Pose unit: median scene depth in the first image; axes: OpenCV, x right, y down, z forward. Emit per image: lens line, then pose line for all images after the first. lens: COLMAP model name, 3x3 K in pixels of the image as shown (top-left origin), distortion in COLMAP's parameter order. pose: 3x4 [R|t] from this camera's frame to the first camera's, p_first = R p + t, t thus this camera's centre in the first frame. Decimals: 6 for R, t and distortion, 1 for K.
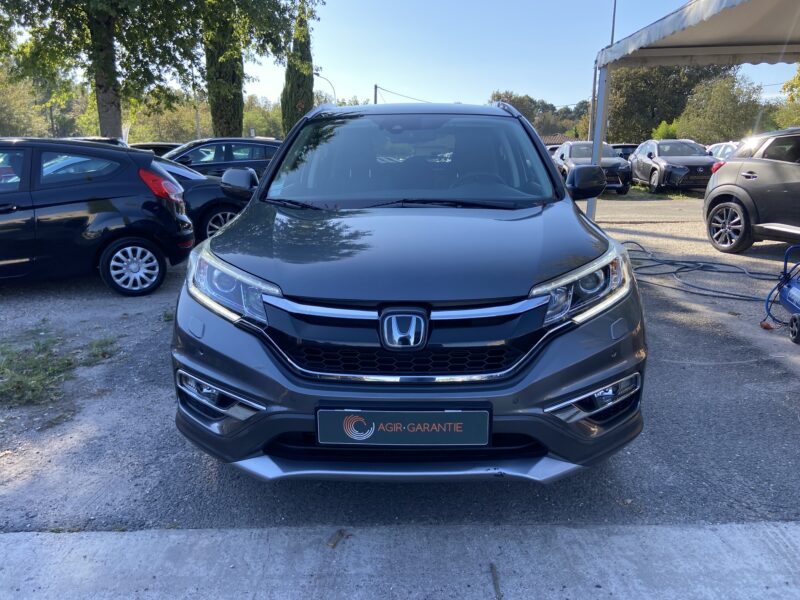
lens RADIAL K [[605.0, 0, 402.7], [0, 605.0, 304.4], [0, 0, 1]] dist [0.080236, -0.099423]
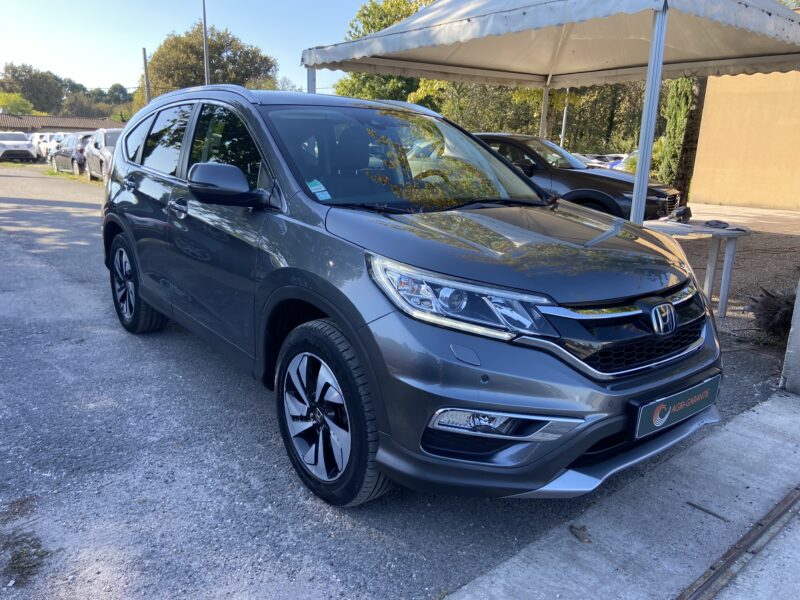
lens RADIAL K [[605.0, 0, 404.9], [0, 605.0, 303.0], [0, 0, 1]] dist [0.080236, -0.099423]
pose [[0.761632, -0.130037, 0.634828, -0.908488], [0.121095, 0.990962, 0.057703, -0.092559], [-0.636594, 0.032926, 0.770496, 0.374099]]
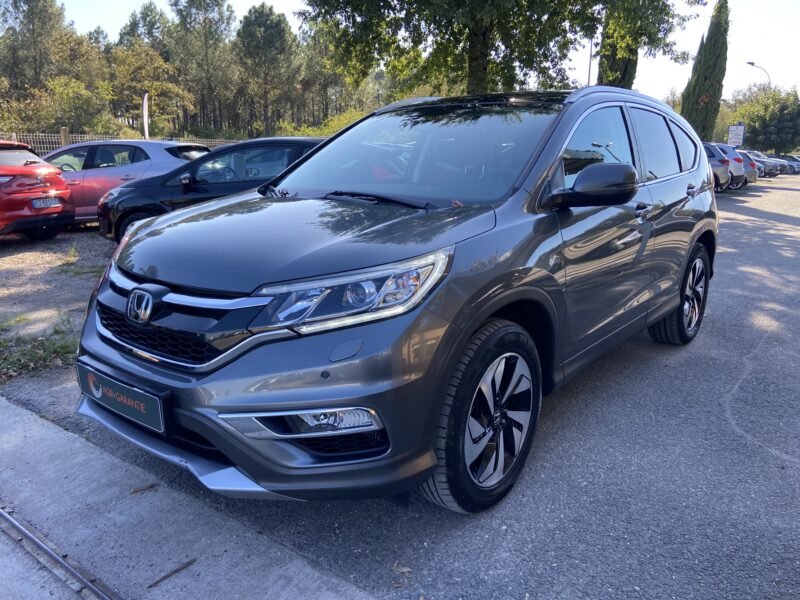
lens RADIAL K [[605.0, 0, 400.1], [0, 605.0, 296.5], [0, 0, 1]] dist [0.080236, -0.099423]
pose [[0.794153, 0.139754, -0.591431, 0.849445], [-0.147450, 0.988430, 0.035573, -0.068861], [0.589559, 0.058956, 0.805571, 0.345111]]
